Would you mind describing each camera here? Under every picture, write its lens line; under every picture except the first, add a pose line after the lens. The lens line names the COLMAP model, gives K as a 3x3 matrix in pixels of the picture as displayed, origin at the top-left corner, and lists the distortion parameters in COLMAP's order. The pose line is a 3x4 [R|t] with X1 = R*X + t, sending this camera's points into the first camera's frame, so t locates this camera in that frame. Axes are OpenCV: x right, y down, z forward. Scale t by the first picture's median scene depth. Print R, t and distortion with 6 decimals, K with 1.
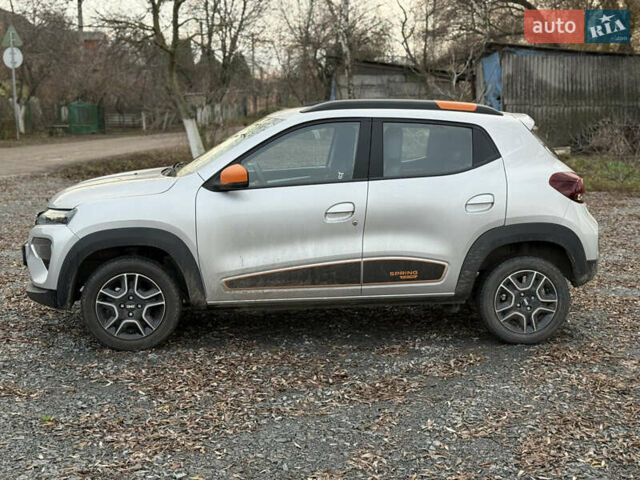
lens RADIAL K [[918.1, 0, 320.0], [0, 918.1, 240.0], [0, 0, 1]] dist [0.135029, -0.088080]
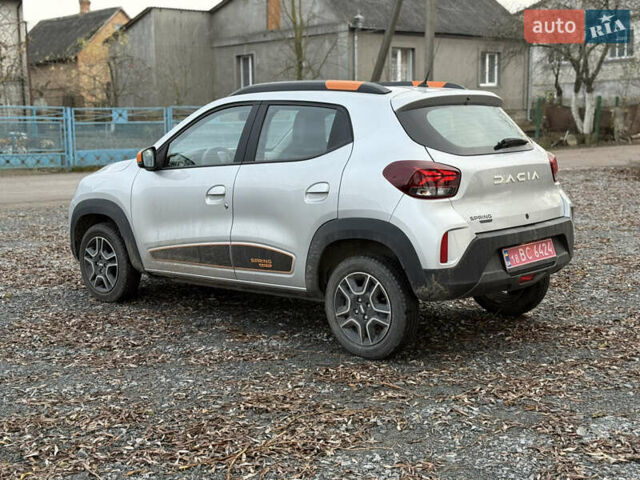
lens RADIAL K [[918.1, 0, 320.0], [0, 918.1, 240.0], [0, 0, 1]] dist [0.135029, -0.088080]
pose [[0.659566, 0.082178, -0.747141, 0.849938], [-0.079752, 0.996046, 0.039151, -0.028572], [0.747404, 0.033763, 0.663512, 0.403196]]
